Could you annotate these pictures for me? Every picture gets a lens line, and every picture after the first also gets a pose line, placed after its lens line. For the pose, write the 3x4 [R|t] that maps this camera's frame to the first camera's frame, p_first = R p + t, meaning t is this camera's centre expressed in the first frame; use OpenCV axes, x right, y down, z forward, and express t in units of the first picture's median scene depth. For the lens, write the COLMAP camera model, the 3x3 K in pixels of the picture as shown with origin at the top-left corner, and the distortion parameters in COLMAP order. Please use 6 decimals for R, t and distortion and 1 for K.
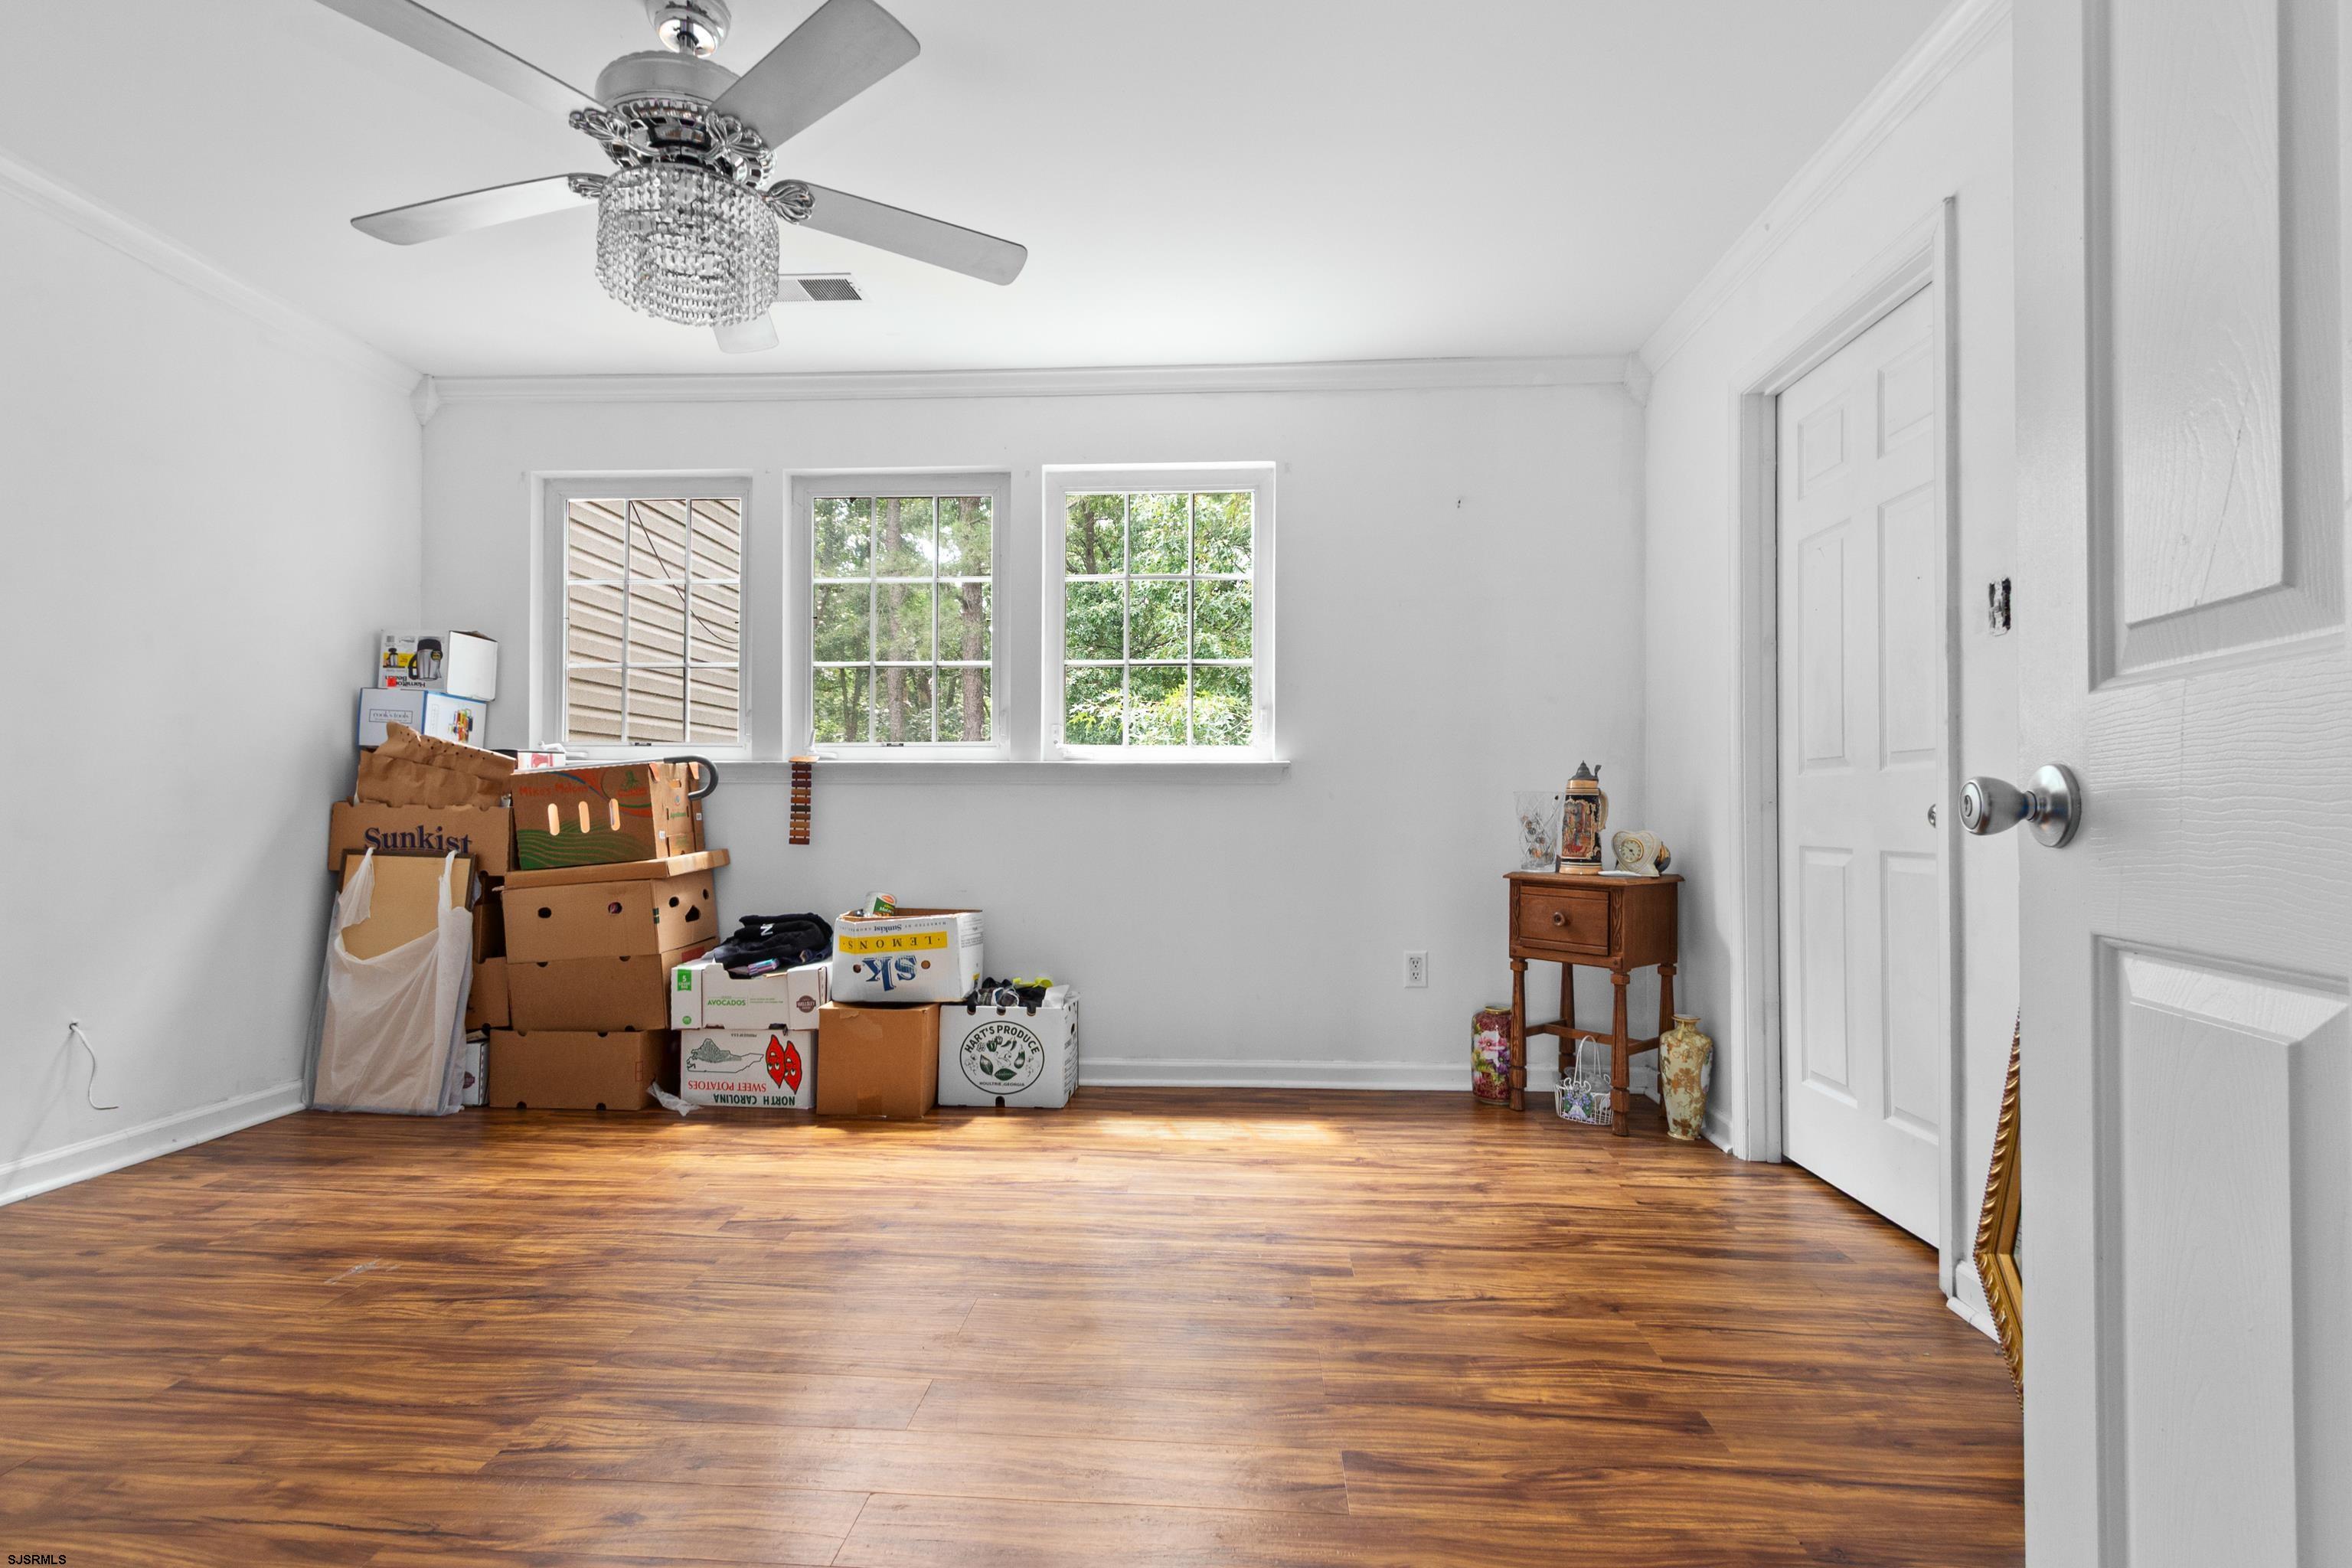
lens RADIAL K [[1099.0, 0, 1158.9], [0, 1099.0, 786.5], [0, 0, 1]] dist [0.007125, -0.001740]
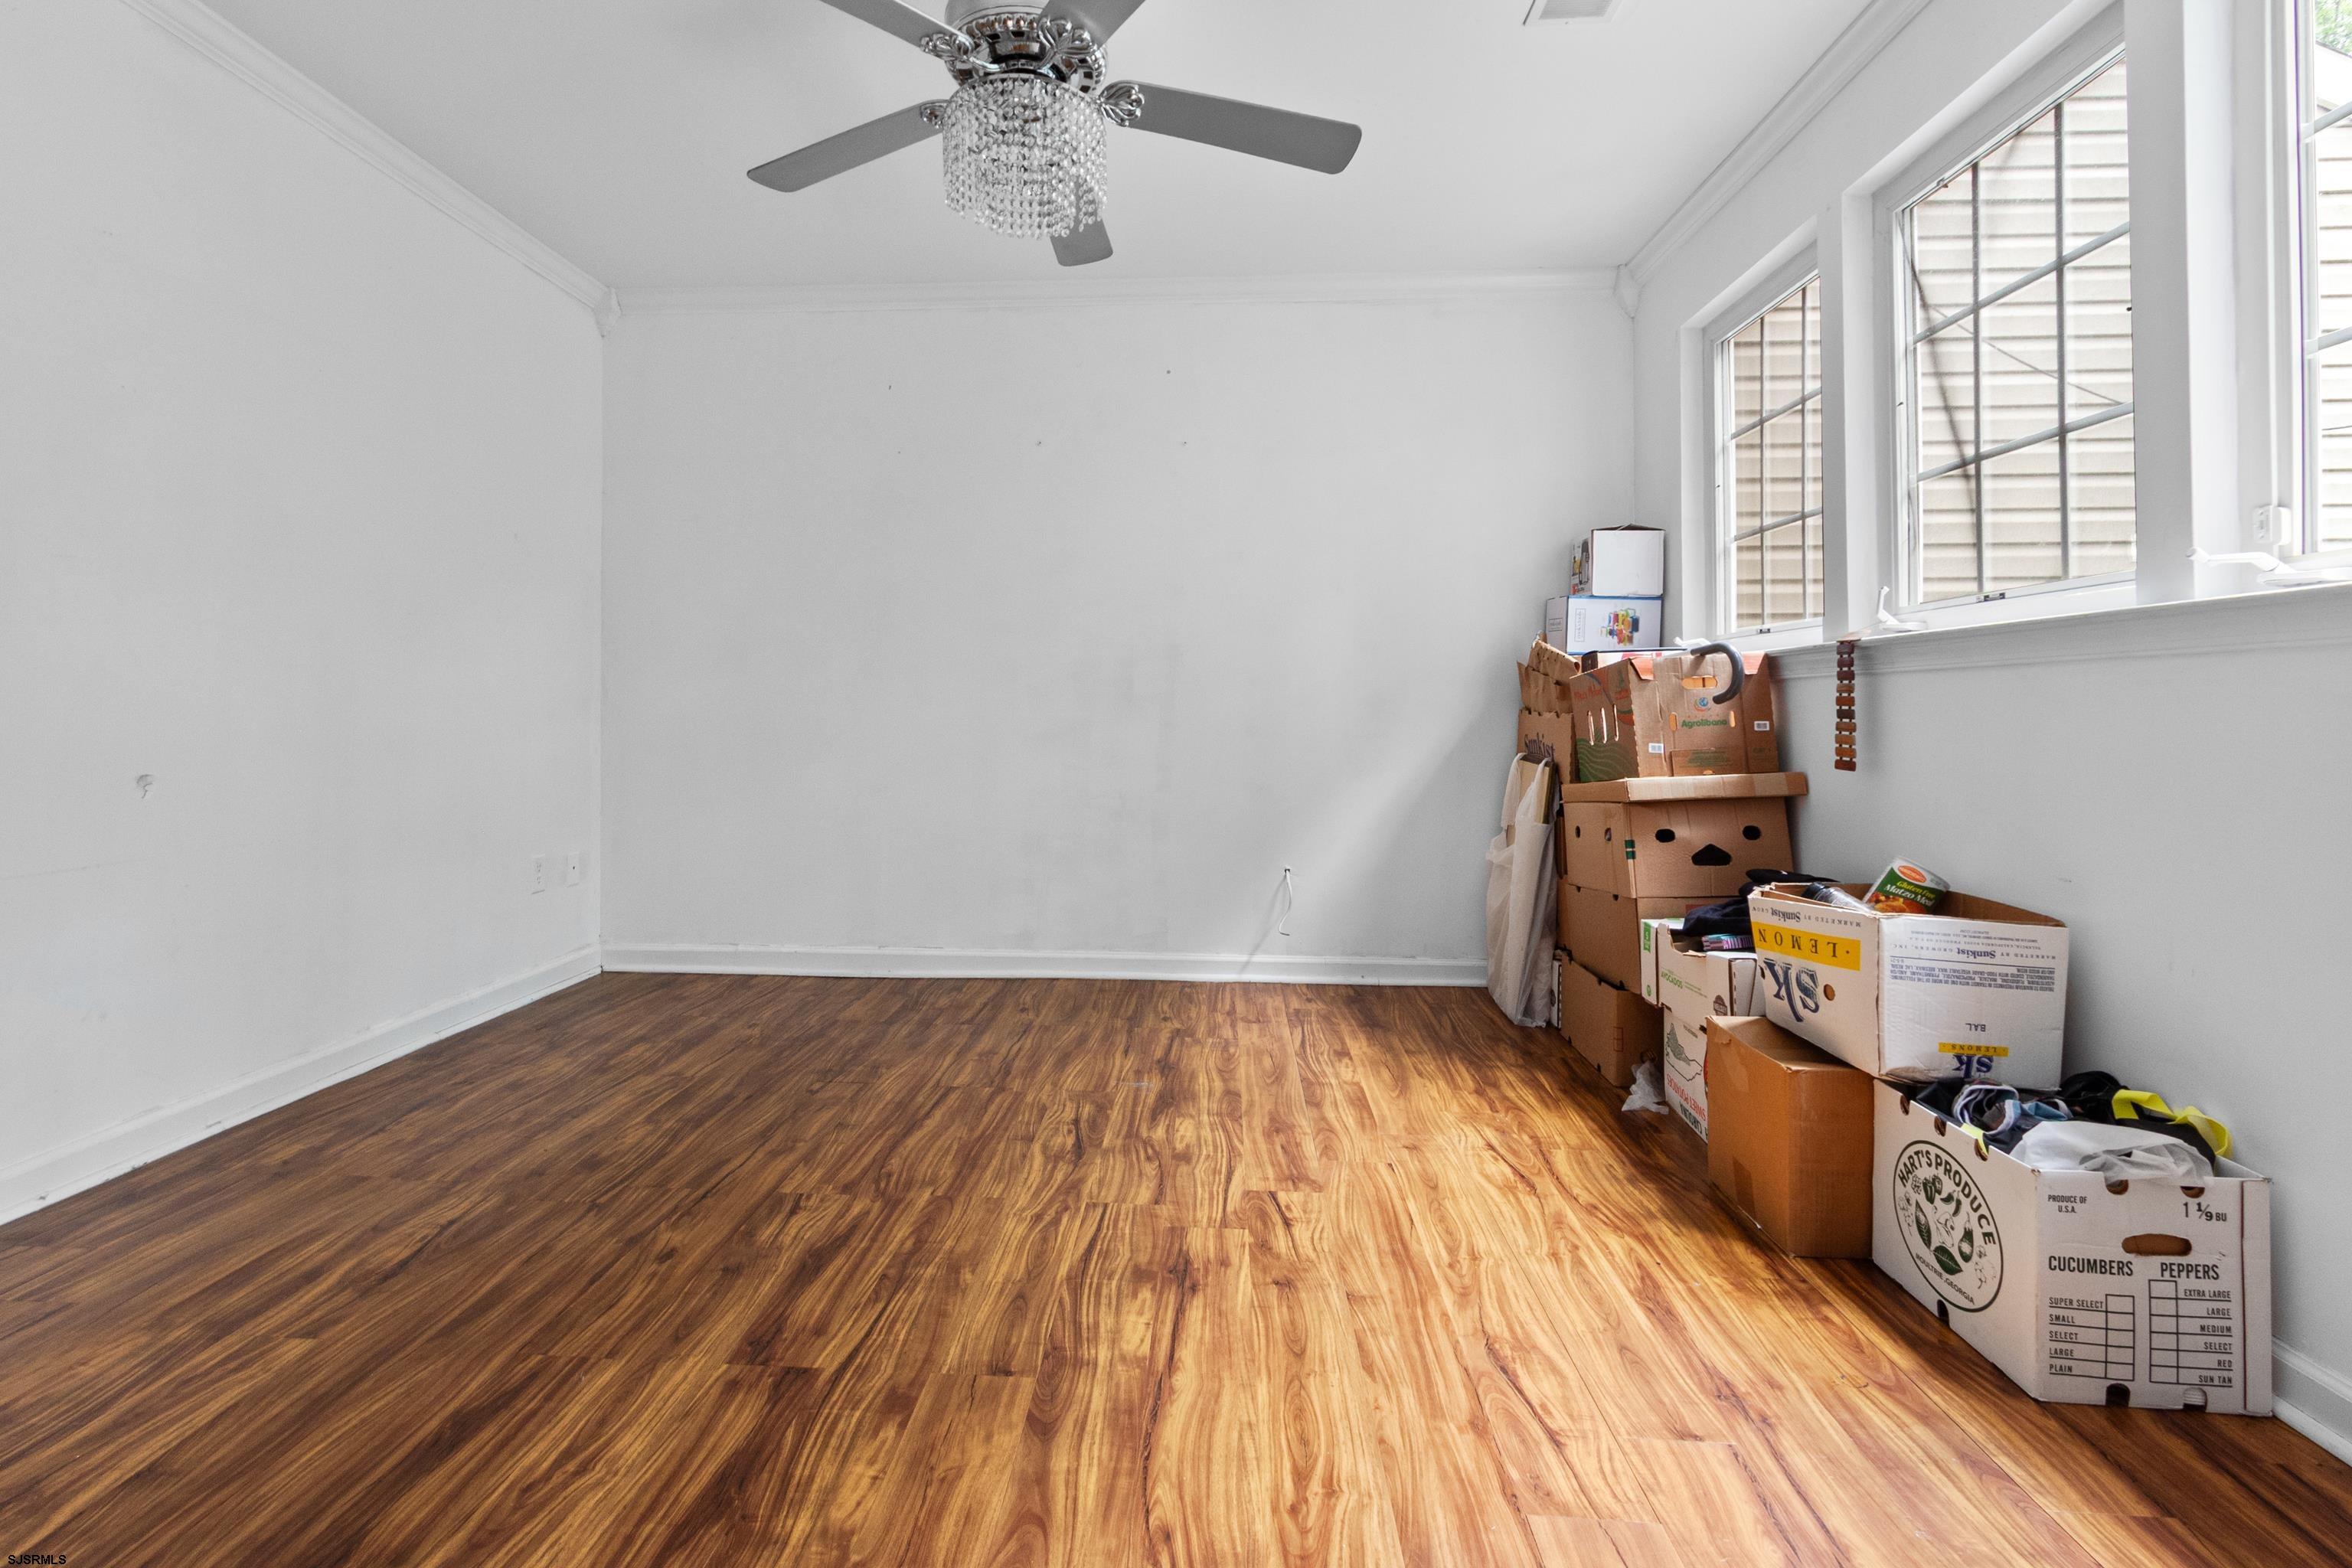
lens RADIAL K [[1137.4, 0, 1157.8], [0, 1137.4, 706.4], [0, 0, 1]] dist [0.002169, 0.000253]
pose [[0.006858, -0.011884, -0.999906, 0.375092], [0.019784, 0.999735, -0.011746, 0.017850], [0.999781, -0.019701, 0.007092, 0.679325]]
